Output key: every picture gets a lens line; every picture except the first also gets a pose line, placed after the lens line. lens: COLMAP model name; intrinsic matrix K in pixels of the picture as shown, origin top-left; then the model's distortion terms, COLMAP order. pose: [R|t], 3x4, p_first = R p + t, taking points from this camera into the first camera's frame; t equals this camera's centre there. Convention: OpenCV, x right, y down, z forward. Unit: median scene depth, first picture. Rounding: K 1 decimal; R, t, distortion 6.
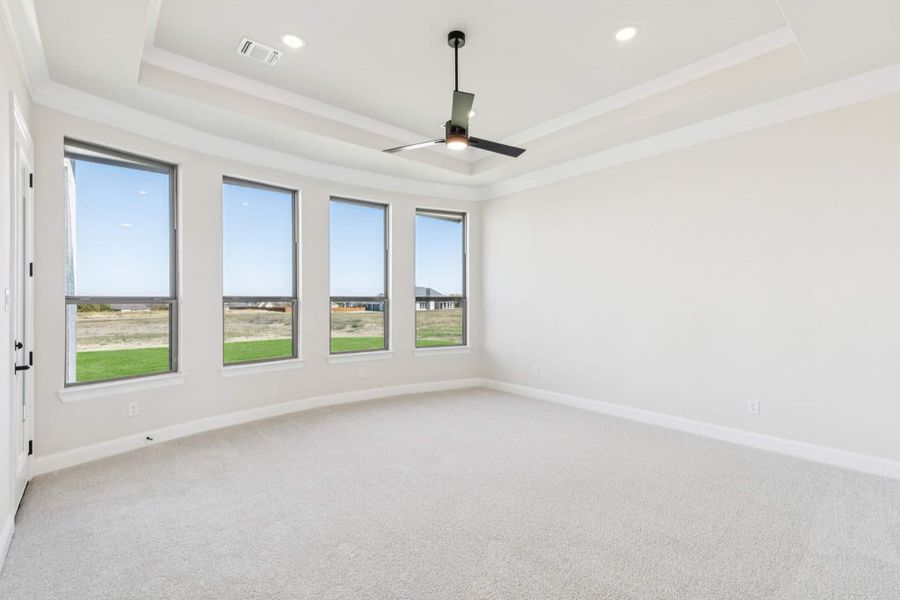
lens RADIAL K [[409.0, 0, 448.0], [0, 409.0, 301.0], [0, 0, 1]] dist [-0.002946, -0.000394]
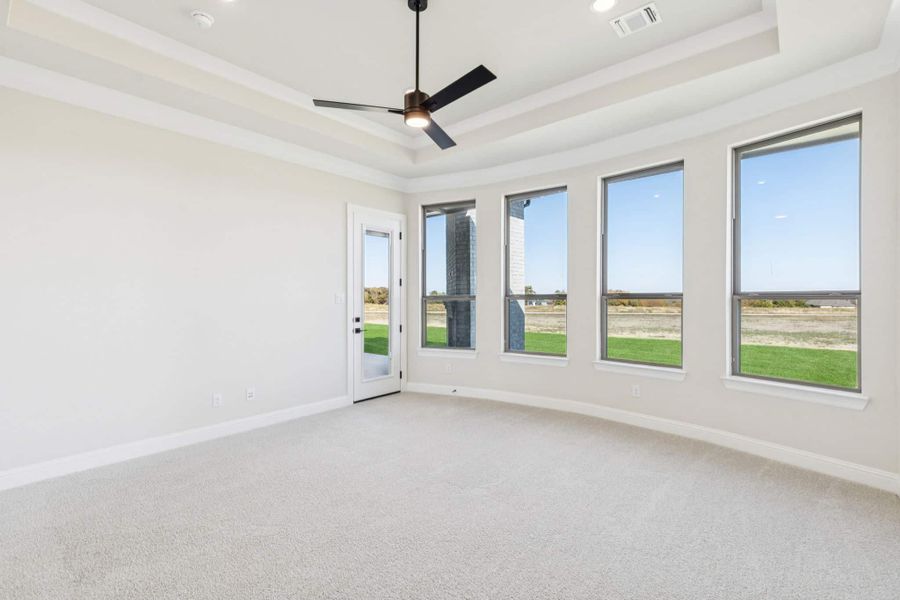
lens RADIAL K [[409.0, 0, 451.2], [0, 409.0, 296.5], [0, 0, 1]] dist [-0.002946, -0.000394]
pose [[0.135504, -0.001622, -0.990775, 0.402487], [0.001333, 0.999998, -0.001455, -0.003018], [0.990776, -0.001124, 0.135506, 0.425562]]
